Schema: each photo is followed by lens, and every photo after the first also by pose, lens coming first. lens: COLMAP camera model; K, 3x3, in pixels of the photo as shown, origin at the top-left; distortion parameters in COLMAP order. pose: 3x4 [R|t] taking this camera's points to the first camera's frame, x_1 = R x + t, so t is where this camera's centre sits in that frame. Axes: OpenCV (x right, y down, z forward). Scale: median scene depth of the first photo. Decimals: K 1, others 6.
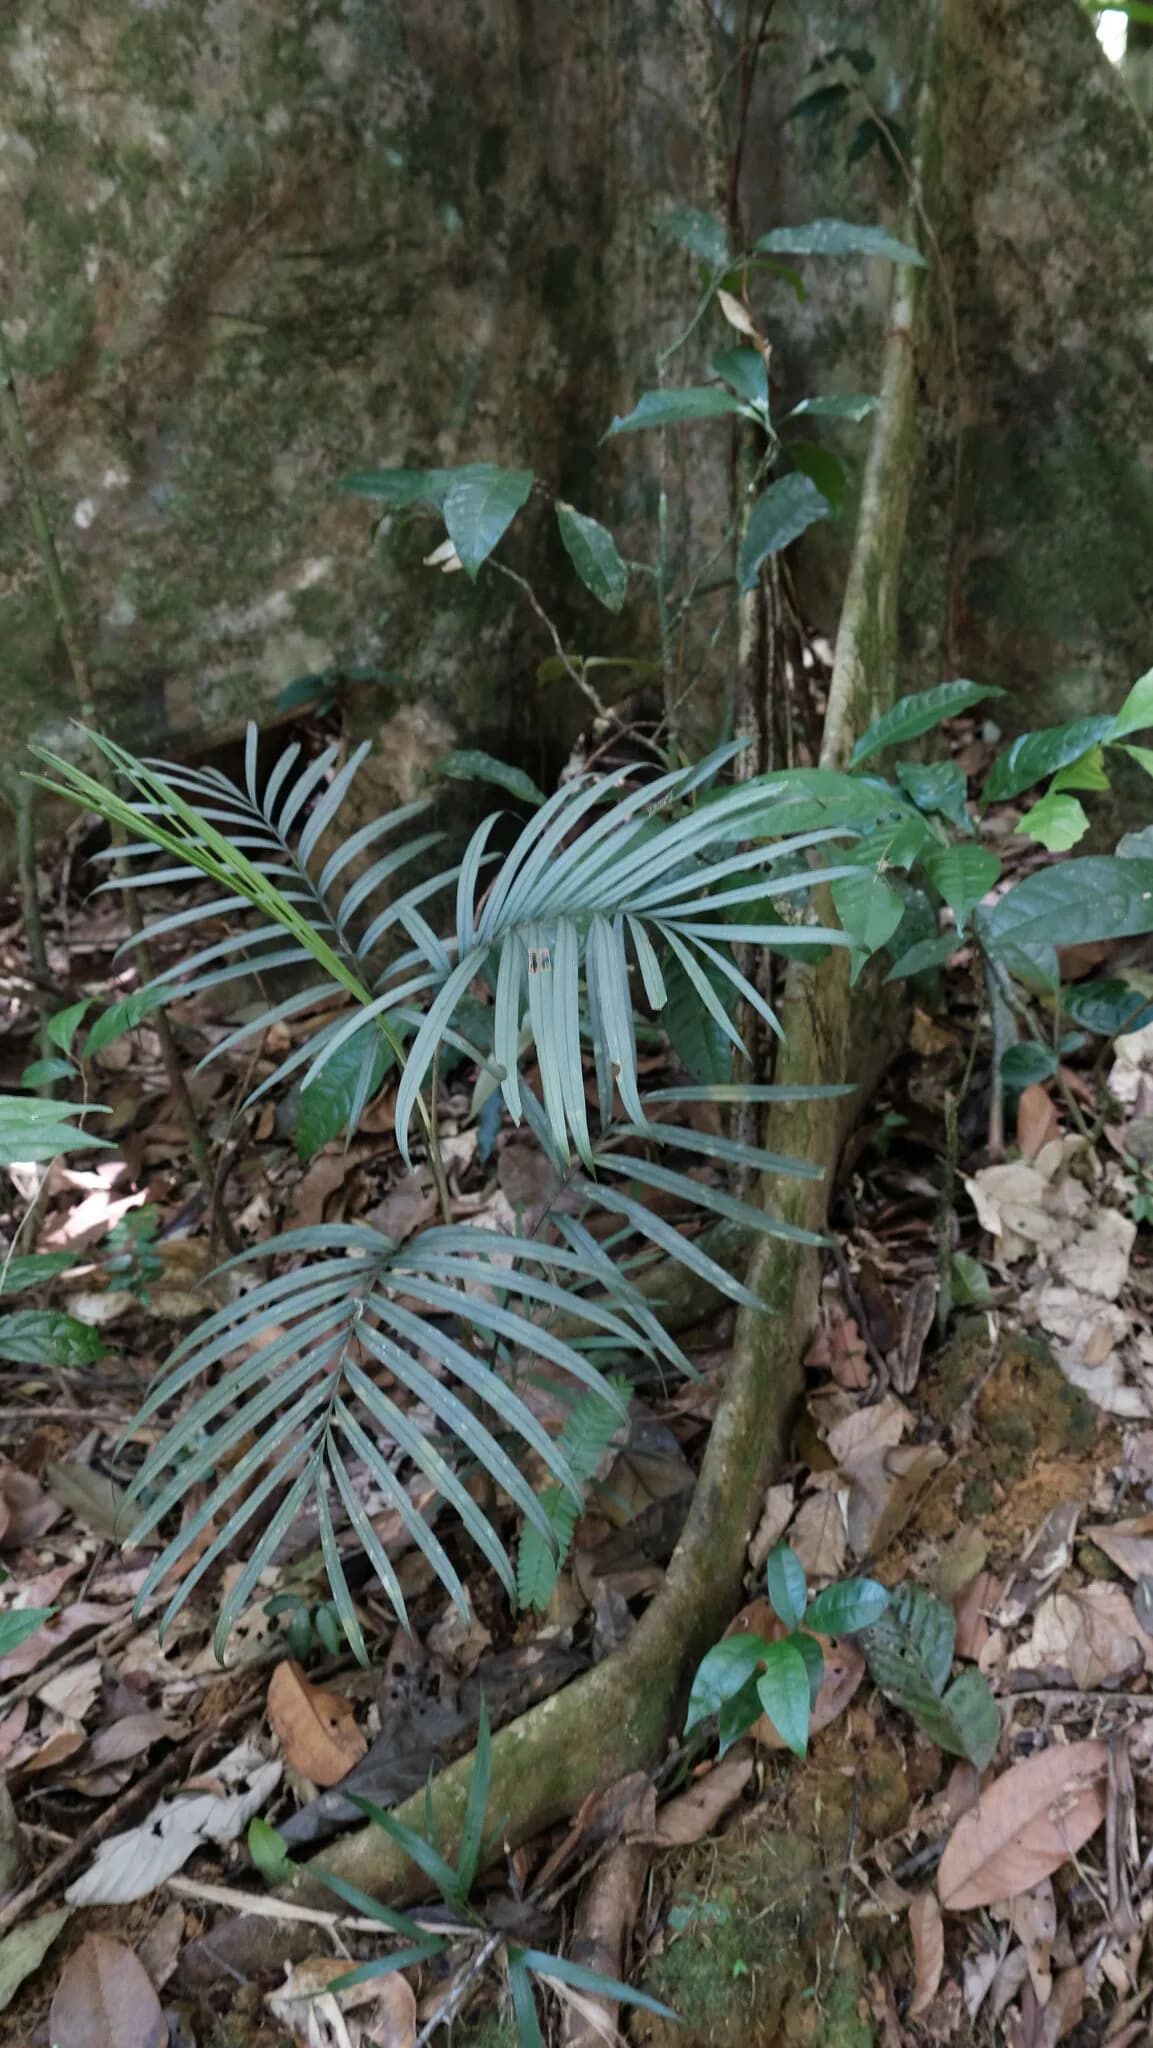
lens RADIAL K [[1551.5, 0, 580.2], [0, 1551.5, 1058.6], [0, 0, 1]] dist [-0.016629, 0.005036]
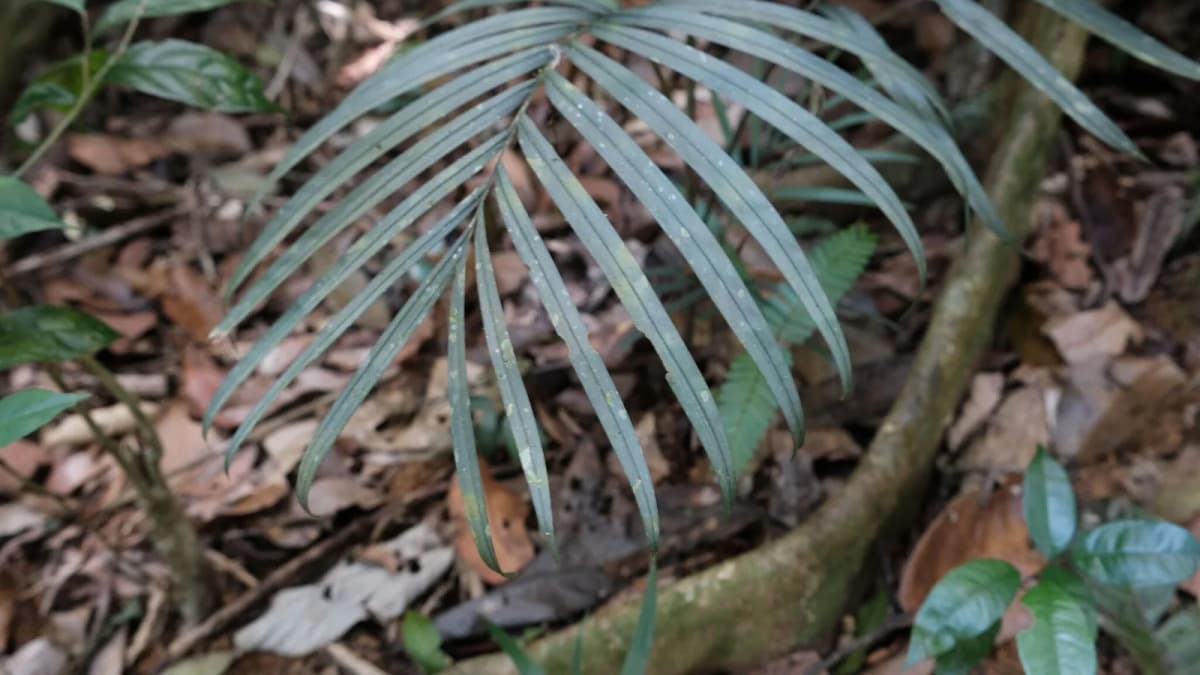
lens RADIAL K [[908.0, 0, 599.8], [0, 908.0, 349.5], [0, 0, 1]] dist [-0.007749, -0.002884]
pose [[0.978516, 0.160645, -0.129226, -0.036645], [-0.115721, 0.946700, 0.300613, 0.122471], [0.170630, -0.279201, 0.944951, 0.440165]]
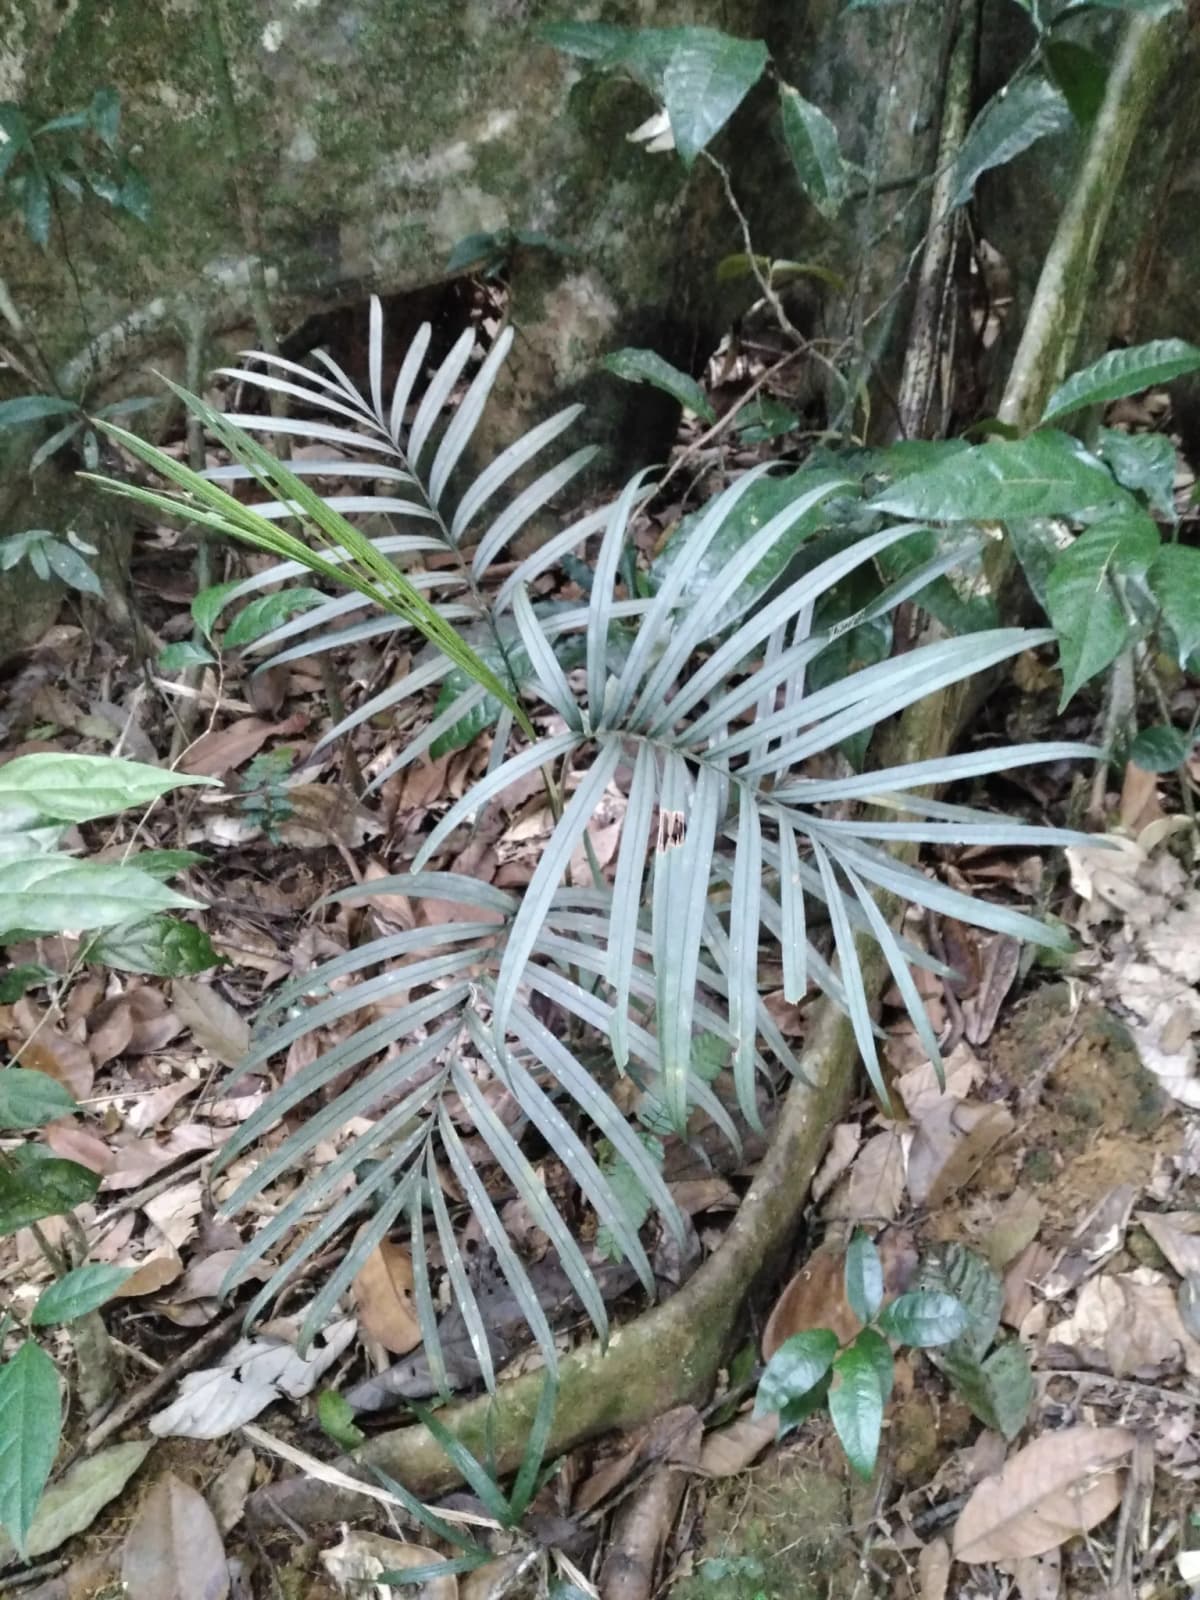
lens RADIAL K [[1248.1, 0, 592.6], [0, 1248.1, 812.6], [0, 0, 1]] dist [0.002885, -0.028913]
pose [[0.991054, 0.130132, -0.029634, -0.046030], [-0.121804, 0.972661, 0.197724, -0.076607], [0.054554, -0.192345, 0.979810, 0.205021]]
